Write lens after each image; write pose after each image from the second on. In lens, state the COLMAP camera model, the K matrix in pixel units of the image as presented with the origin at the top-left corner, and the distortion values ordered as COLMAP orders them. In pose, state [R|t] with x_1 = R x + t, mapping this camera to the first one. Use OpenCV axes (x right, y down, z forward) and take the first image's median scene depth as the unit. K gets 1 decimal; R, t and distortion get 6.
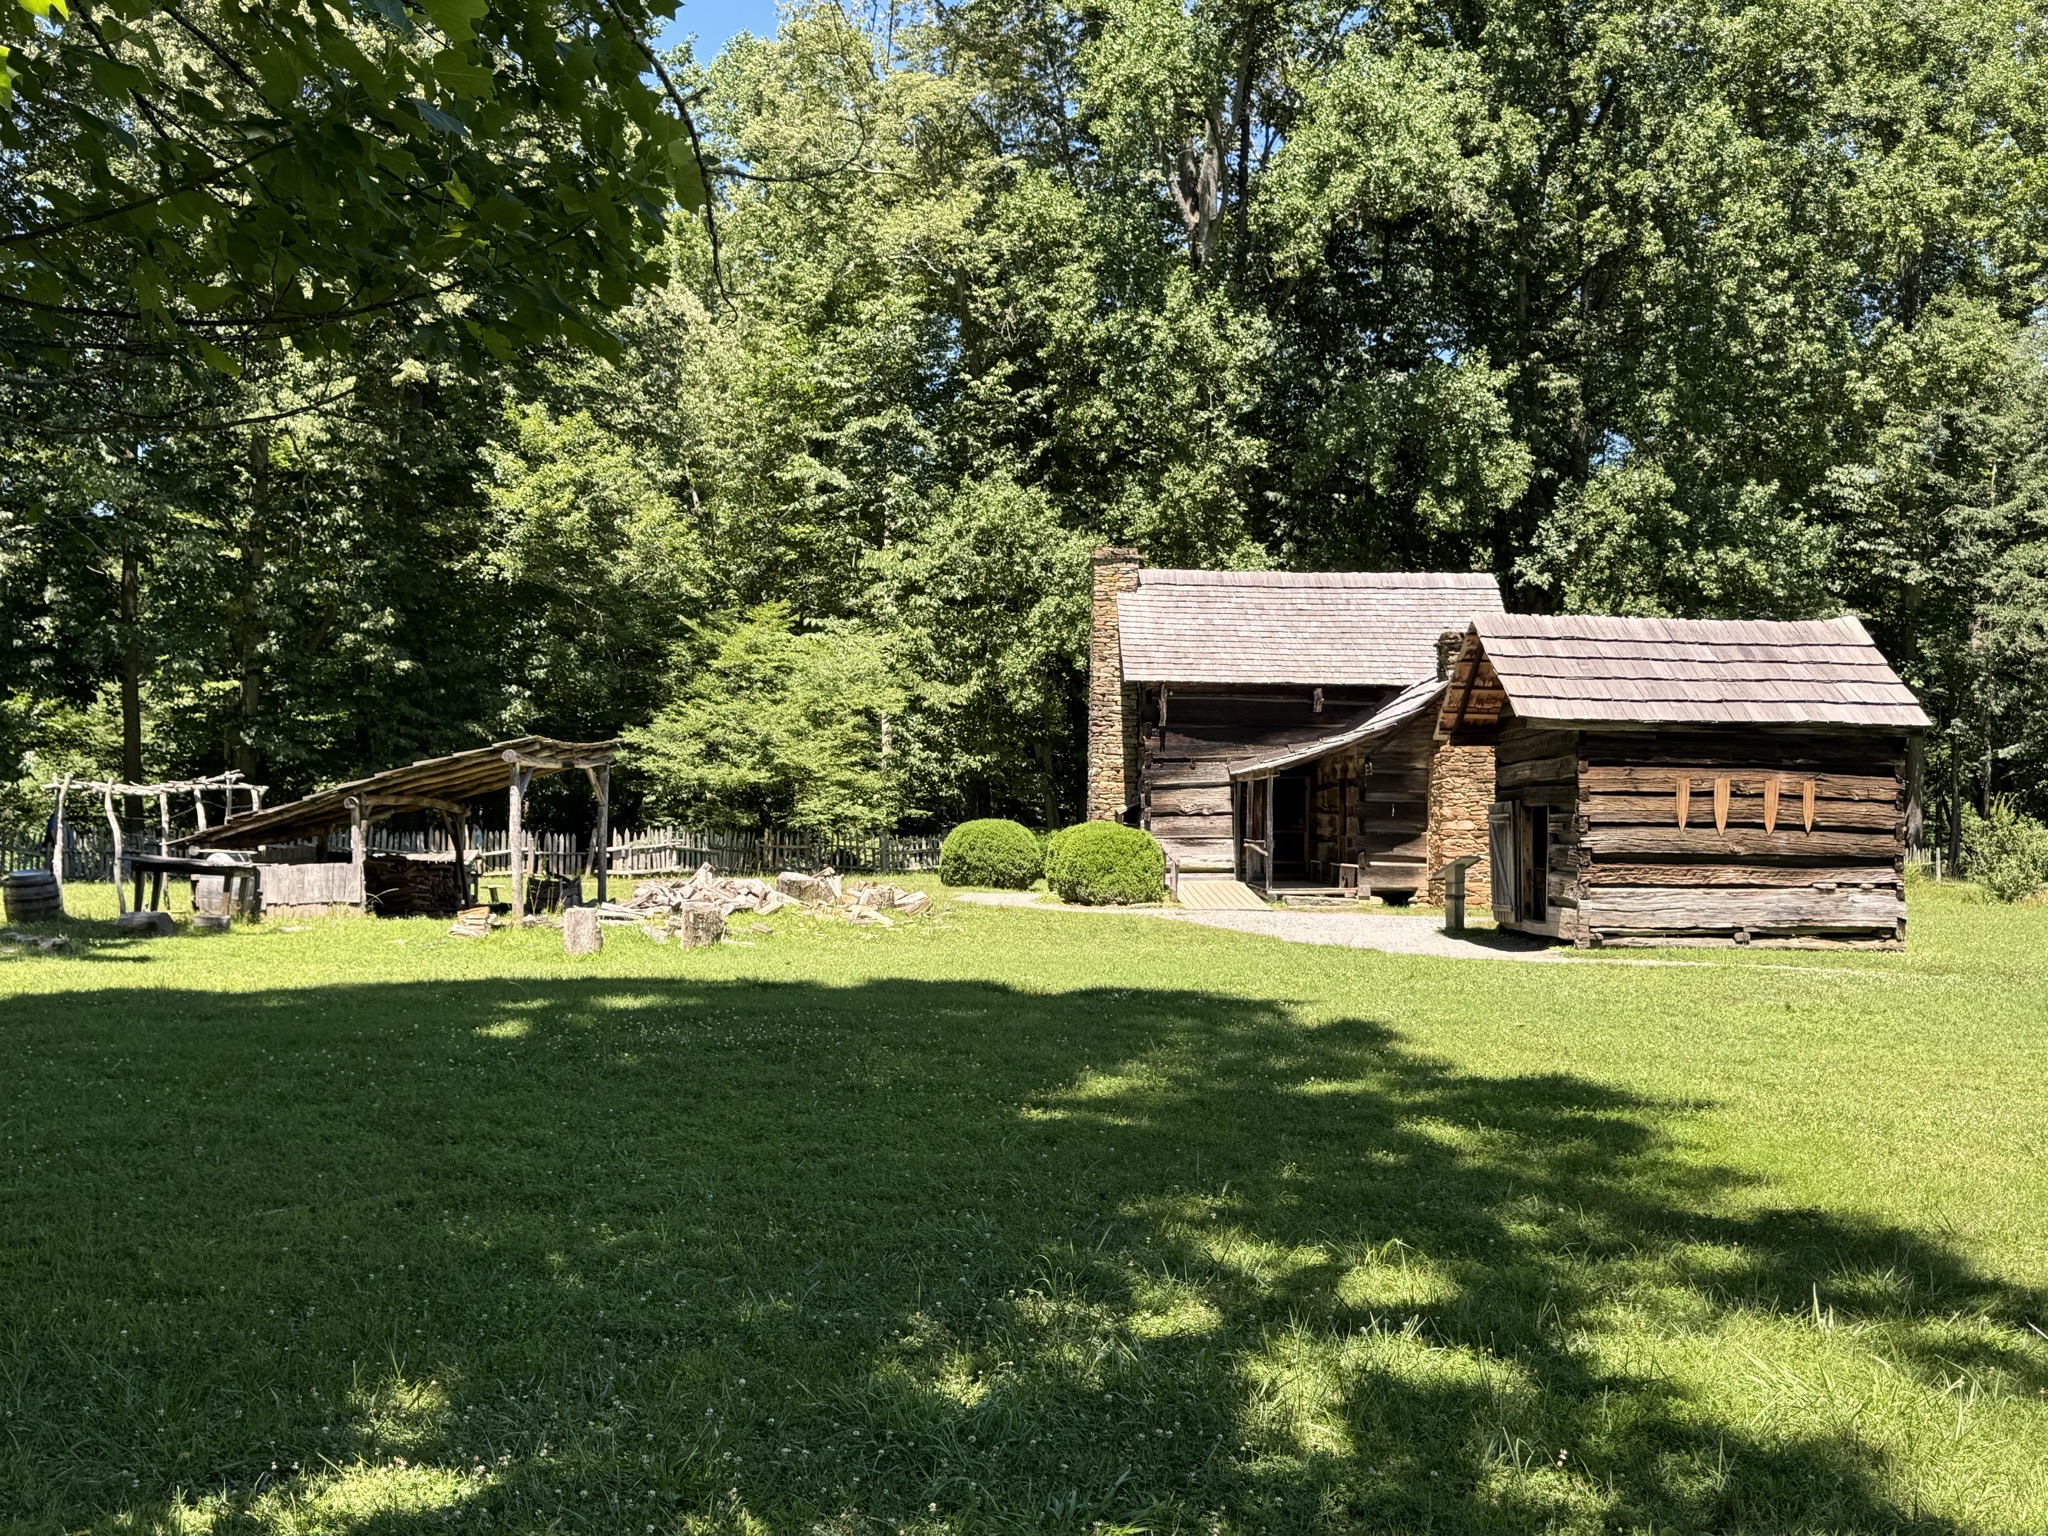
lens RADIAL K [[1421.3, 0, 1020.6], [0, 1421.3, 795.4], [0, 0, 1]] dist [0.008112, 0.001300]
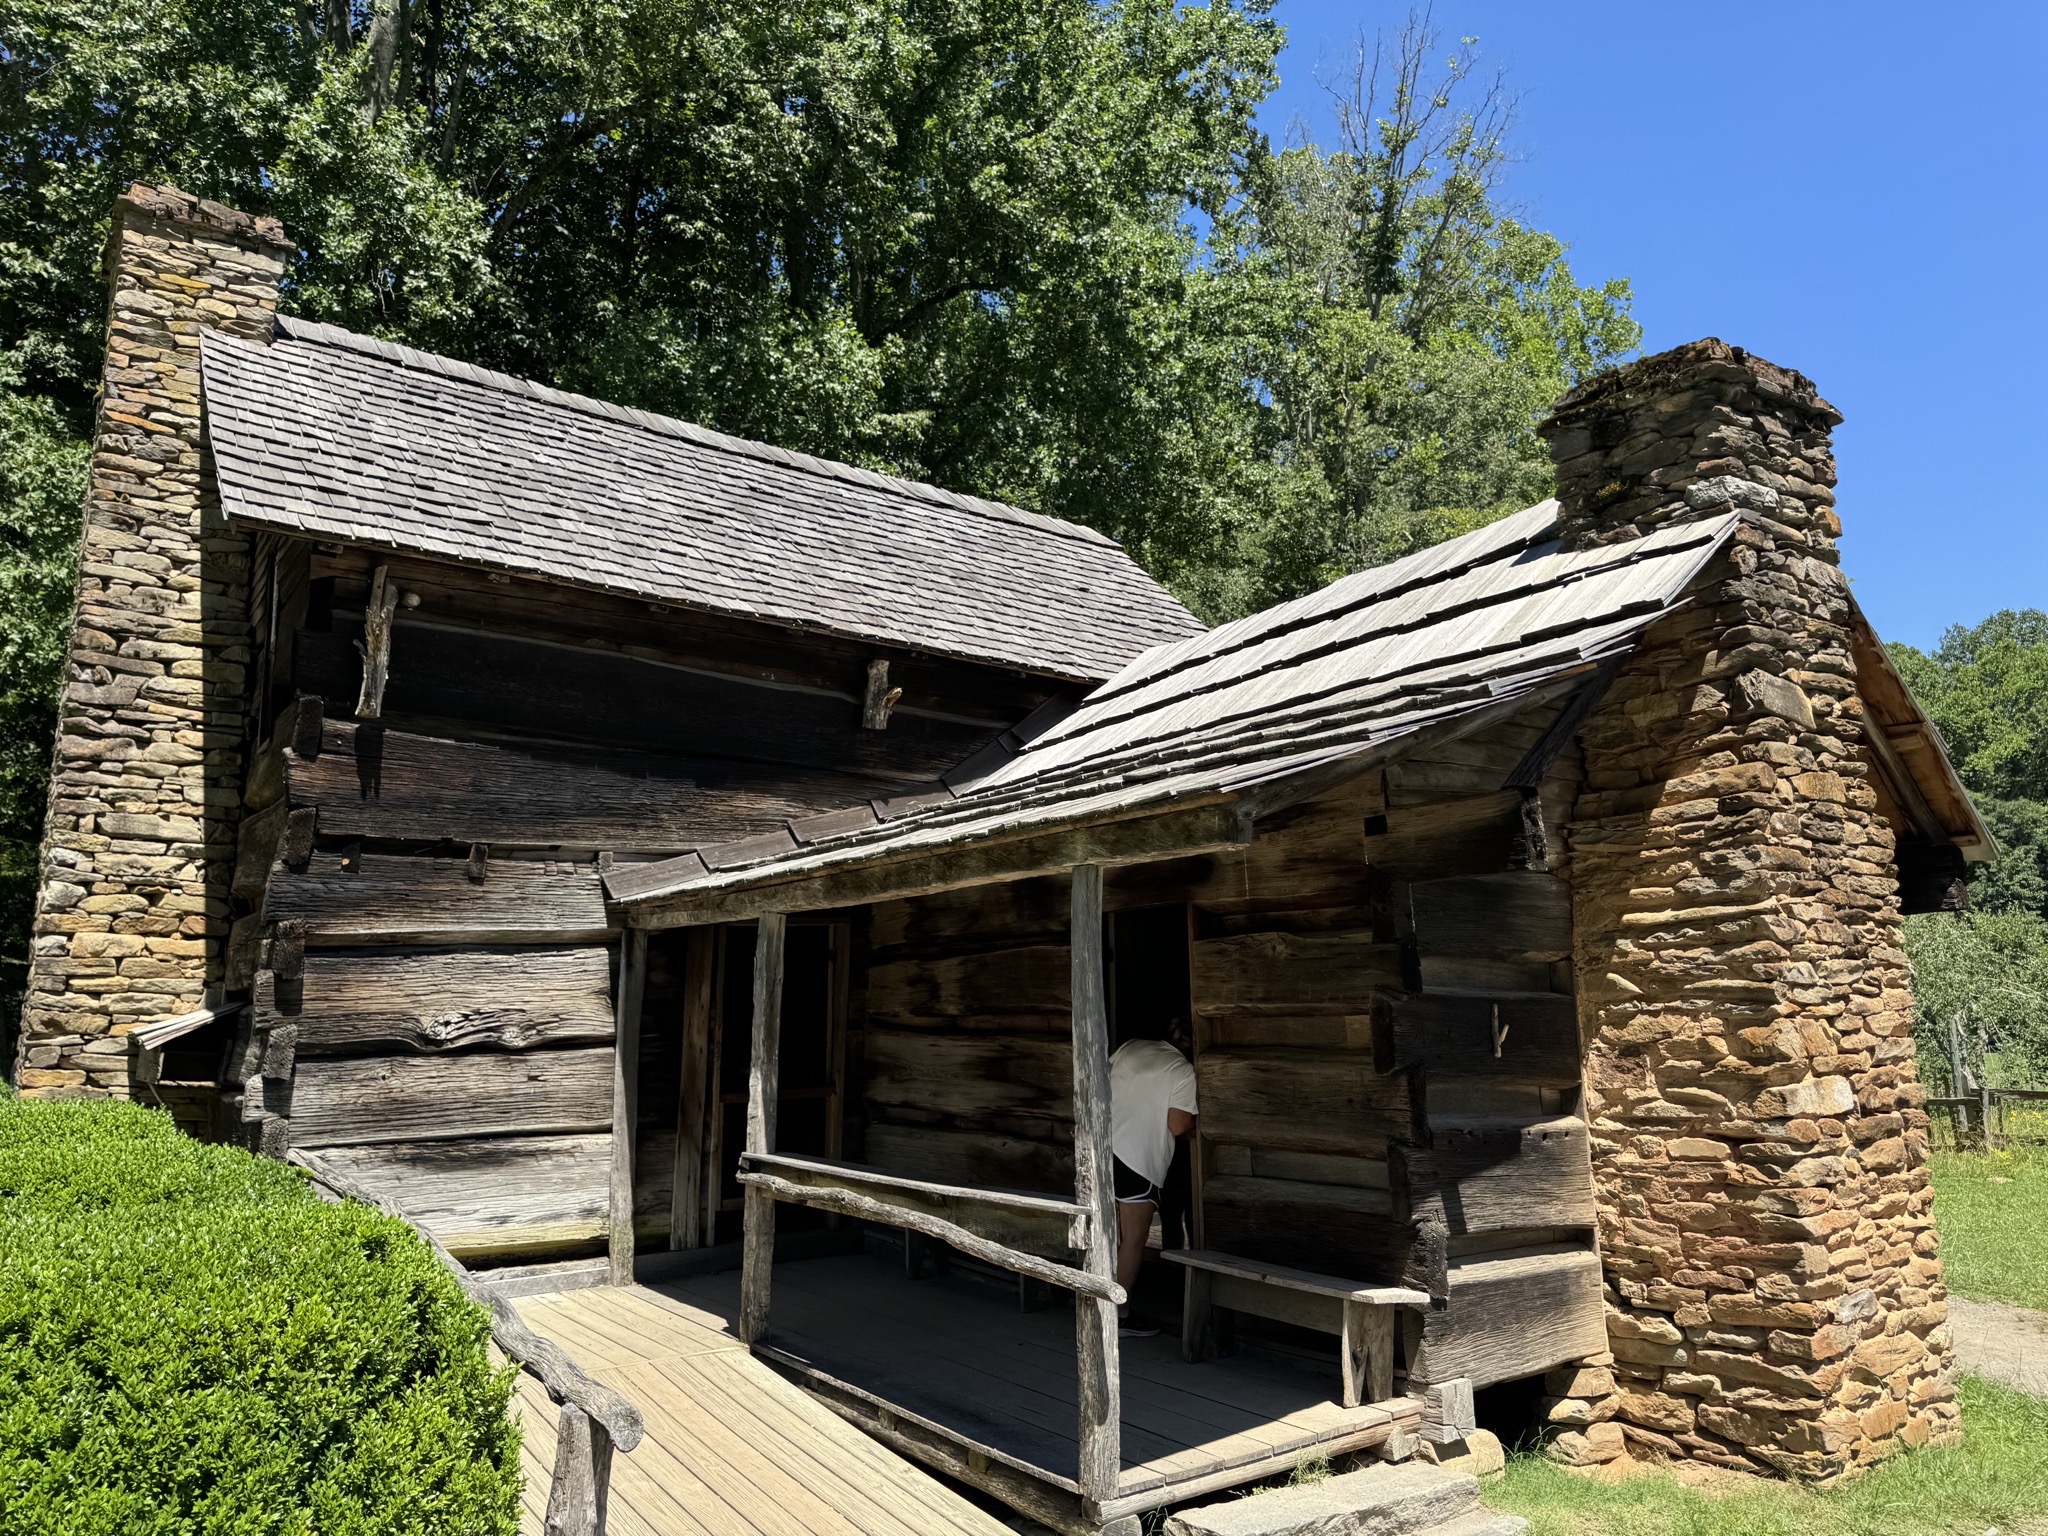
lens RADIAL K [[1421.3, 0, 1020.6], [0, 1421.3, 795.4], [0, 0, 1]] dist [0.008112, 0.001300]
pose [[0.813191, 0.084359, 0.575851, 0.046421], [-0.000662, 0.989573, -0.144033, 0.004710], [-0.581997, 0.116745, 0.804767, 0.714249]]
